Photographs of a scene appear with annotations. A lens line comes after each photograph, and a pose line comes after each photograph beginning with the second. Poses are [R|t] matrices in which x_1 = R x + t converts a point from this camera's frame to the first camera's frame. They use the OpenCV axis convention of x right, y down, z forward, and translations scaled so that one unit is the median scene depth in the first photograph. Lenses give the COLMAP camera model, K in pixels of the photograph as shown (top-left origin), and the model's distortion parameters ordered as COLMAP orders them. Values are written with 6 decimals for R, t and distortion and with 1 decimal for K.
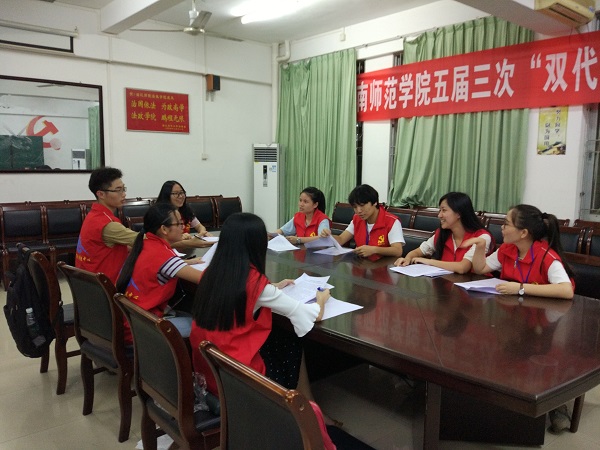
lens RADIAL K [[496.7, 0, 299.8], [0, 496.7, 224.9], [0, 0, 1]] dist [-0.009061, -0.031250]
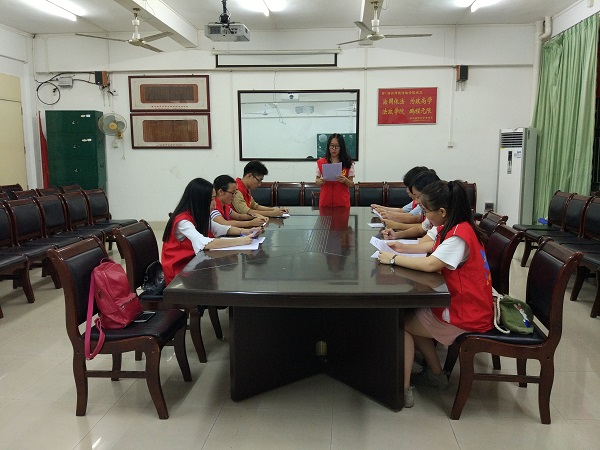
lens RADIAL K [[496.7, 0, 300.3], [0, 496.7, 227.4], [0, 0, 1]] dist [-0.009061, -0.031250]
pose [[0.717437, 0.074878, -0.692587, 0.335413], [-0.058175, 0.997174, 0.047546, 0.006479], [0.694190, 0.006180, 0.719766, 0.022283]]
